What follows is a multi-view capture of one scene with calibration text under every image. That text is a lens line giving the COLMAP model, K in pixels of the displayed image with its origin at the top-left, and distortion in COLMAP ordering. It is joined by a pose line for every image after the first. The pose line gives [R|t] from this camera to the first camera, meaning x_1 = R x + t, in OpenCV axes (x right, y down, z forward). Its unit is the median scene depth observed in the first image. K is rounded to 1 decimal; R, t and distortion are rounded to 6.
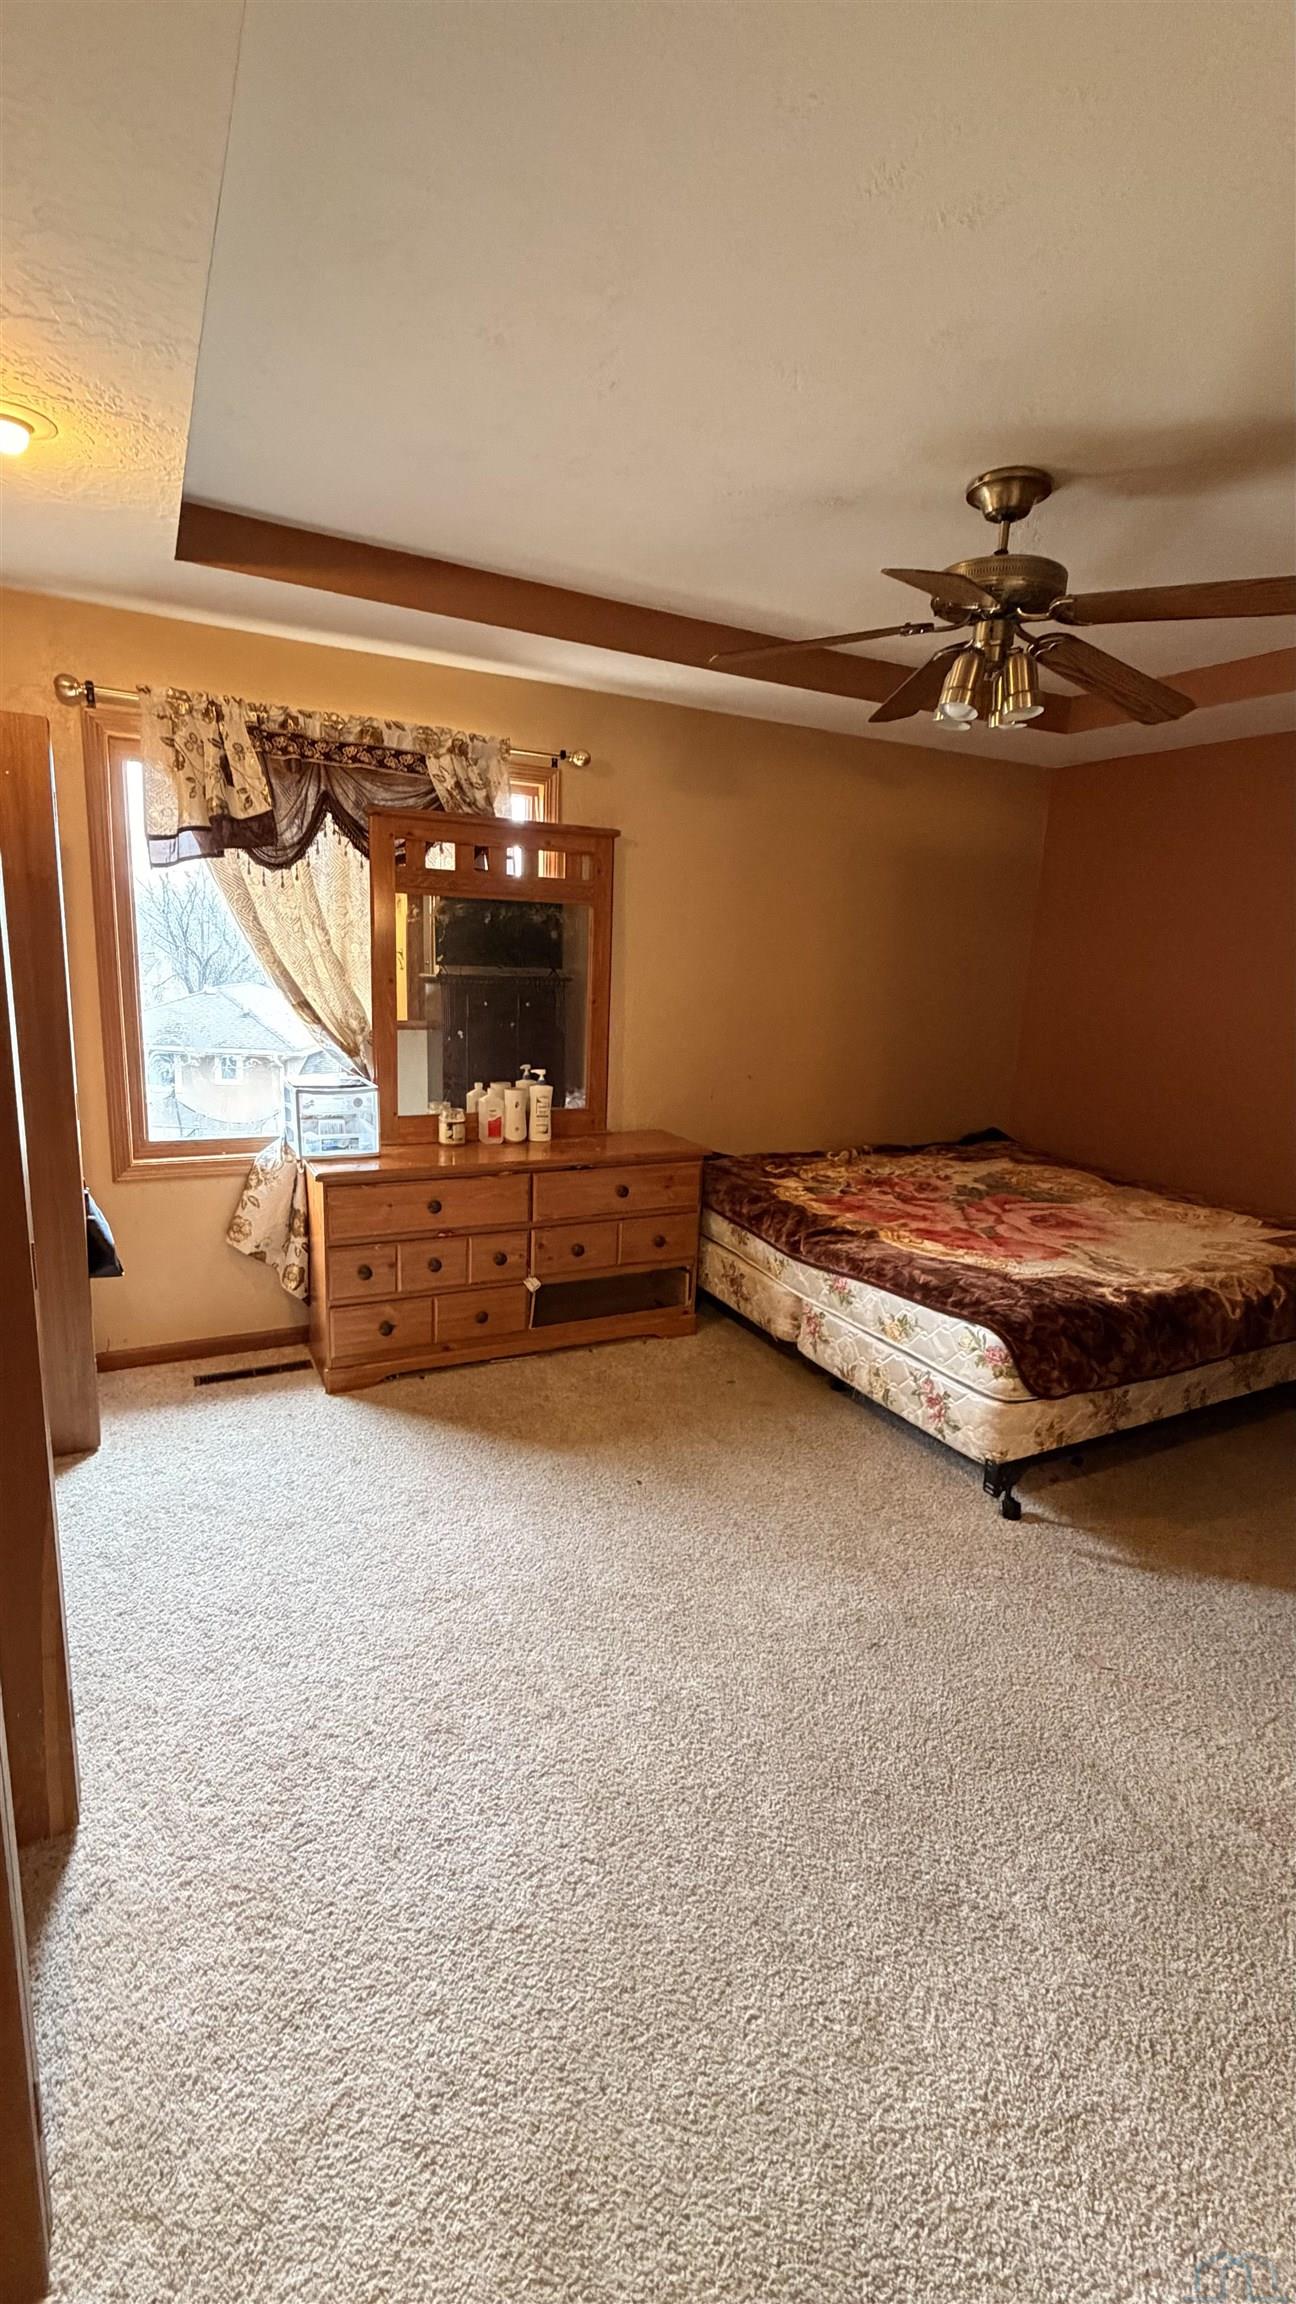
lens RADIAL K [[993.6, 0, 650.5], [0, 993.6, 1147.4], [0, 0, 1]] dist [-0.000997, 0.000163]
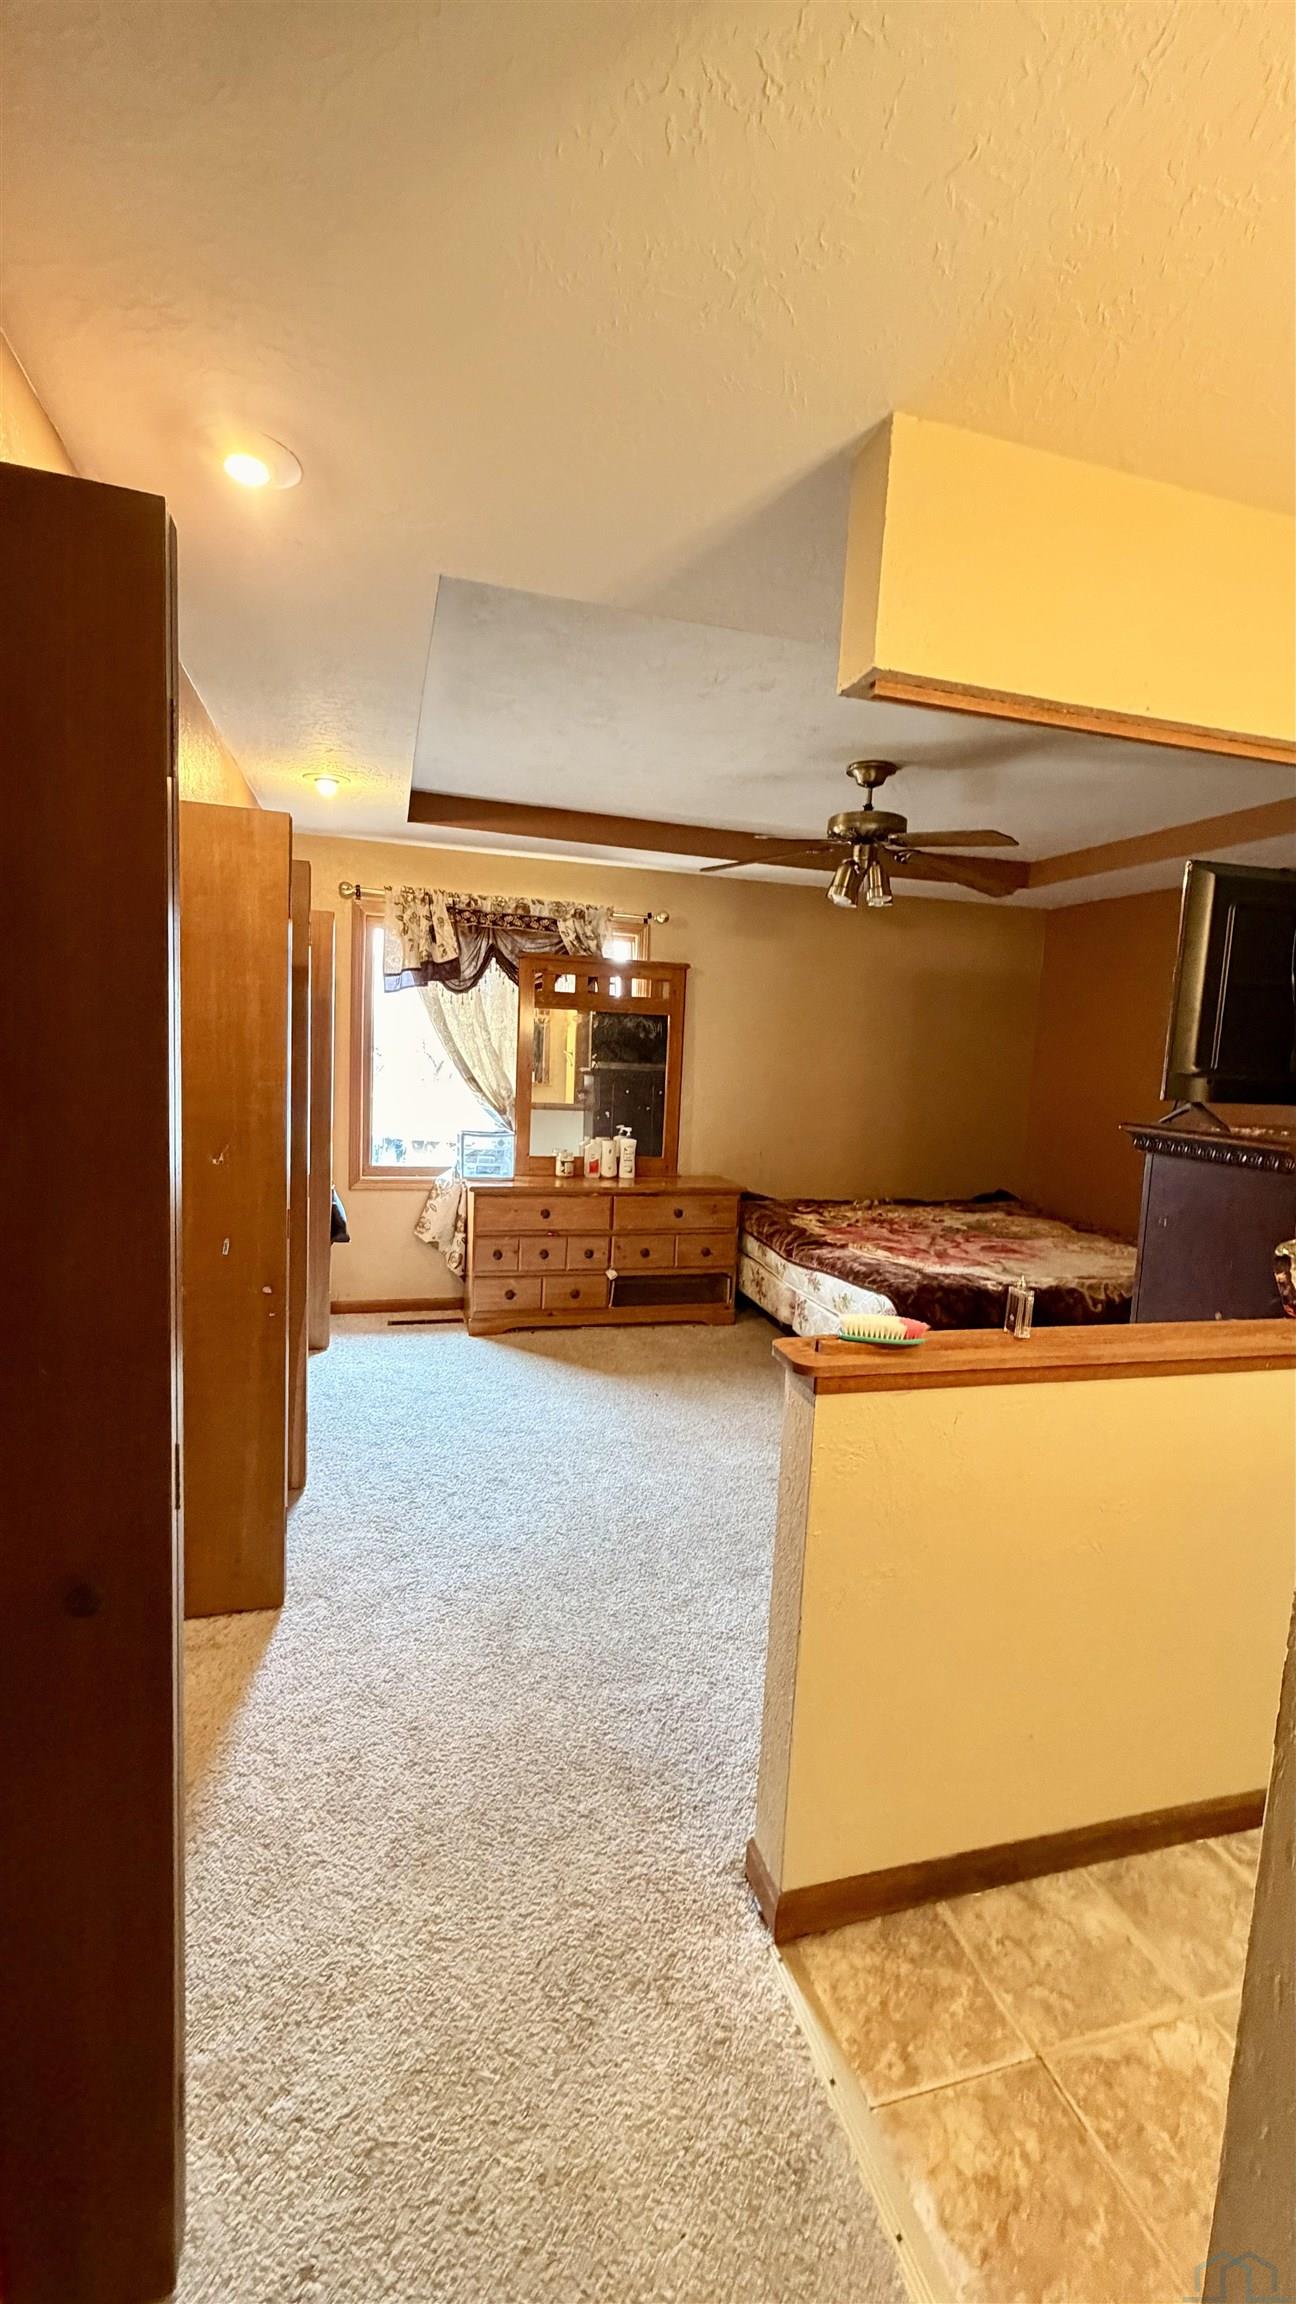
lens RADIAL K [[939.2, 0, 647.2], [0, 939.2, 1148.2], [0, 0, 1]] dist [-0.002304, 0.000219]
pose [[0.980138, 0.025306, -0.196694, 0.207015], [-0.044753, 0.994465, -0.095062, 0.088744], [0.193200, 0.101976, 0.975846, -0.355767]]
